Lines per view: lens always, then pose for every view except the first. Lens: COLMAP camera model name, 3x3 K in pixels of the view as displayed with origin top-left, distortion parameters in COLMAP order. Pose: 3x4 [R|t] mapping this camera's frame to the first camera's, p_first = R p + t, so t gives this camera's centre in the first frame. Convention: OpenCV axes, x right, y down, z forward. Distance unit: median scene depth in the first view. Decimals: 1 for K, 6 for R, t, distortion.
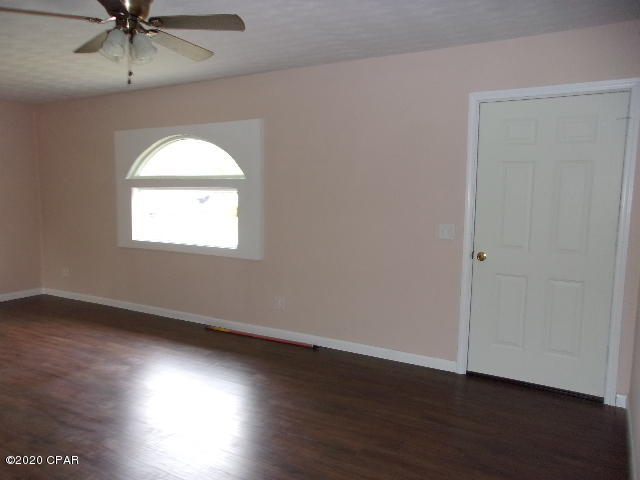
lens RADIAL K [[528.3, 0, 318.8], [0, 528.3, 236.2], [0, 0, 1]] dist [0.020708, -0.005824]
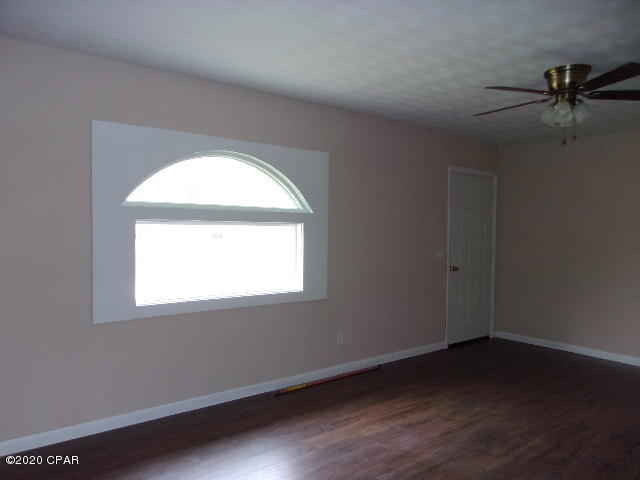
lens RADIAL K [[503.3, 0, 318.8], [0, 503.3, 244.5], [0, 0, 1]] dist [0.002506, 0.017875]
pose [[0.299218, -0.035985, 0.953506, -0.952933], [0.069911, 0.997430, 0.015705, -0.065825], [-0.951620, 0.061961, 0.300964, 0.708024]]
